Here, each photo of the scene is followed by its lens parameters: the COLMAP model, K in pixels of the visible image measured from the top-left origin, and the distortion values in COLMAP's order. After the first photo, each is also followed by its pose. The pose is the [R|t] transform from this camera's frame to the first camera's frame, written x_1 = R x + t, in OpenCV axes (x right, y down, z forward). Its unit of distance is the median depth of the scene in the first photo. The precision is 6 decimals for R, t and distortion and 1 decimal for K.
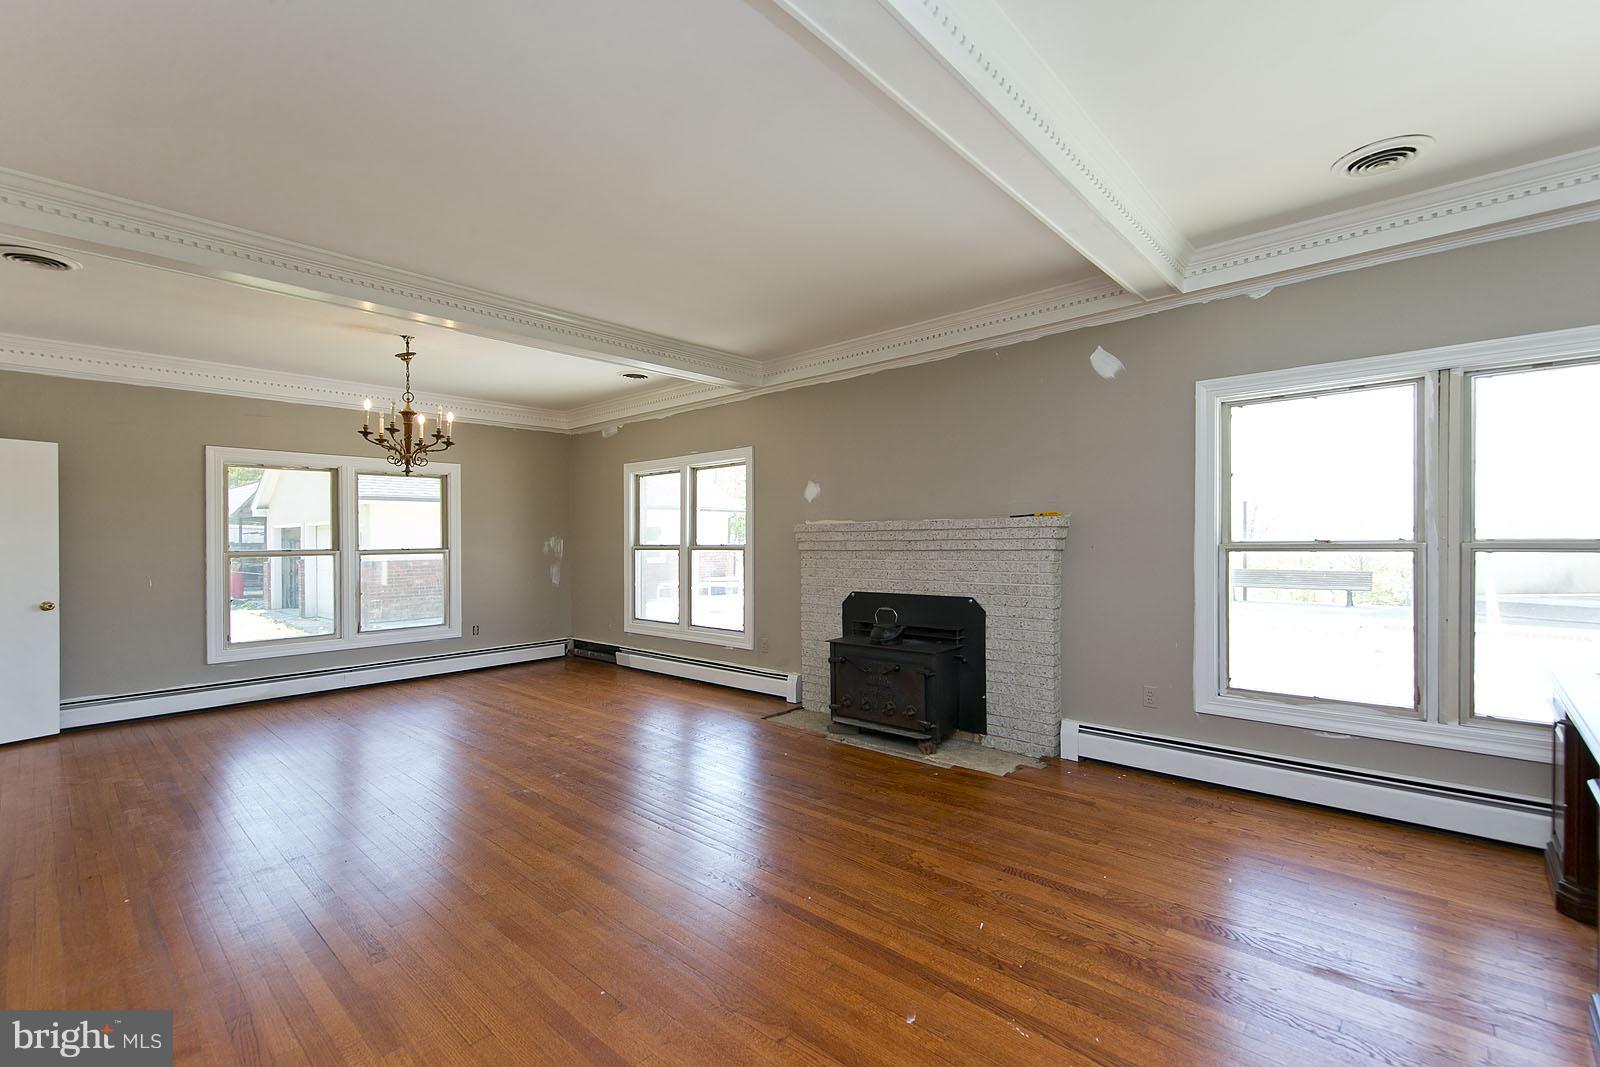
lens RADIAL K [[689.3, 0, 803.2], [0, 689.3, 533.7], [0, 0, 1]] dist [0.008440, -0.000572]
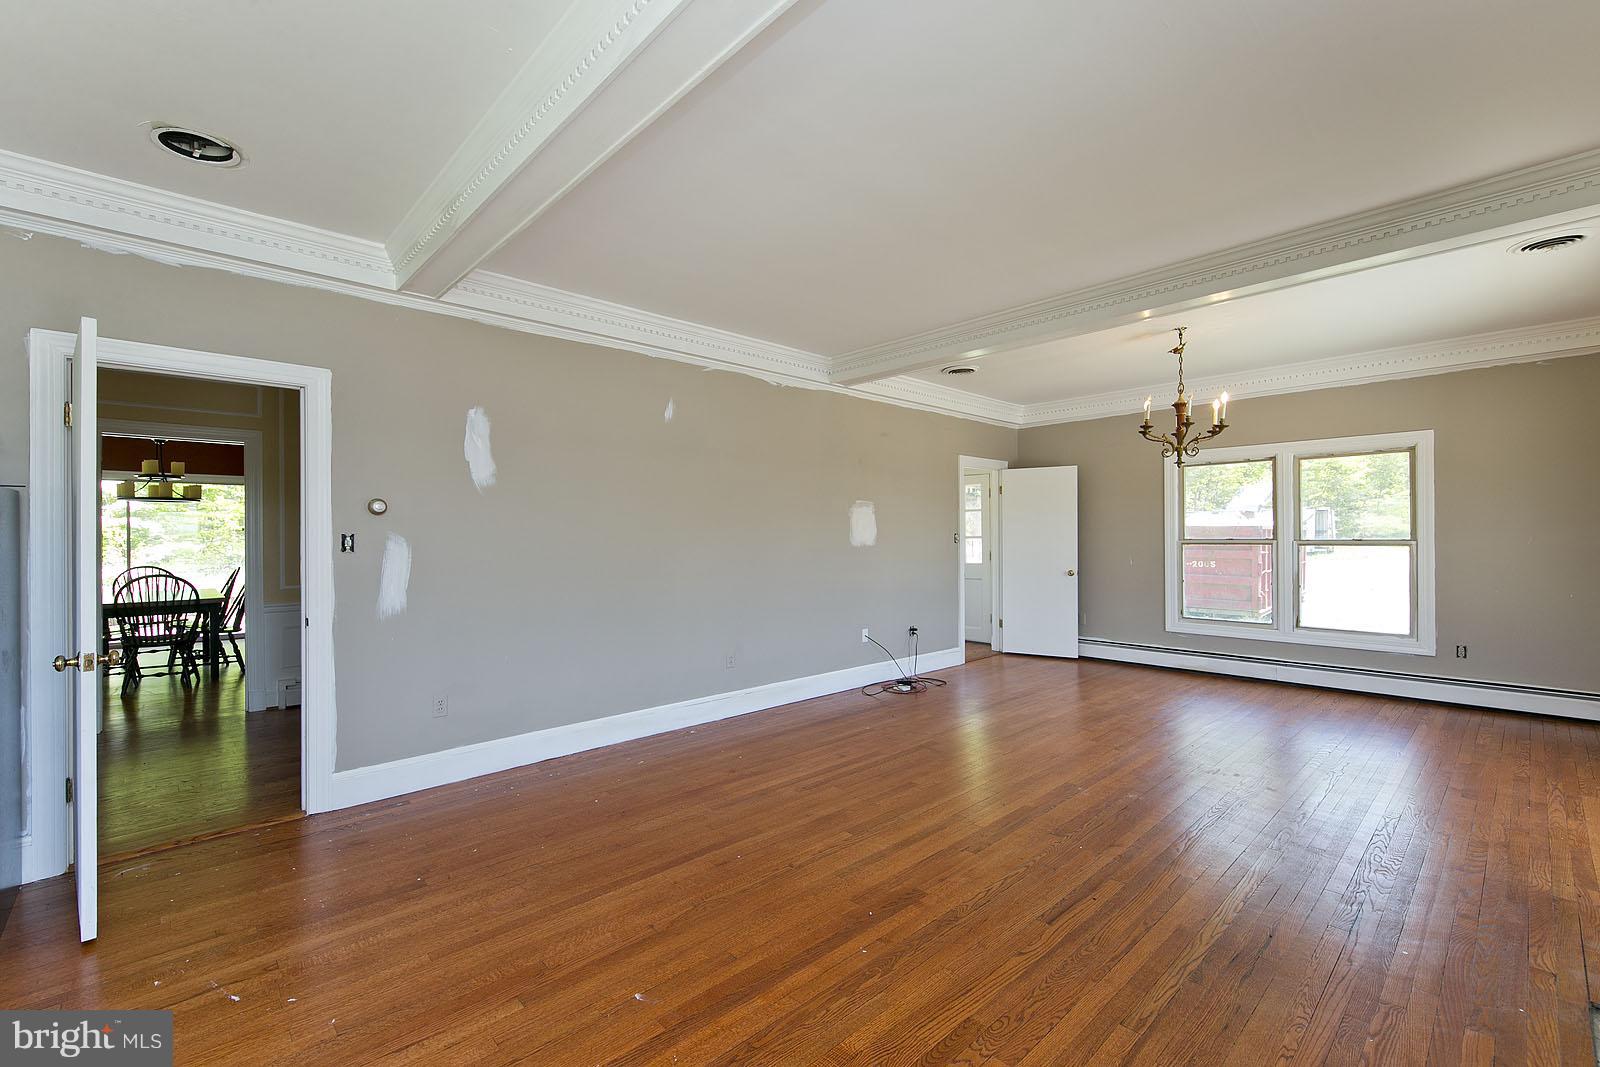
lens RADIAL K [[689.3, 0, 803.2], [0, 689.3, 533.7], [0, 0, 1]] dist [0.008440, -0.000572]
pose [[-0.080035, 0.009403, -0.996748, 0.249440], [0.015612, 0.999845, 0.008179, -0.002273], [0.996670, -0.014906, -0.080170, 0.283633]]
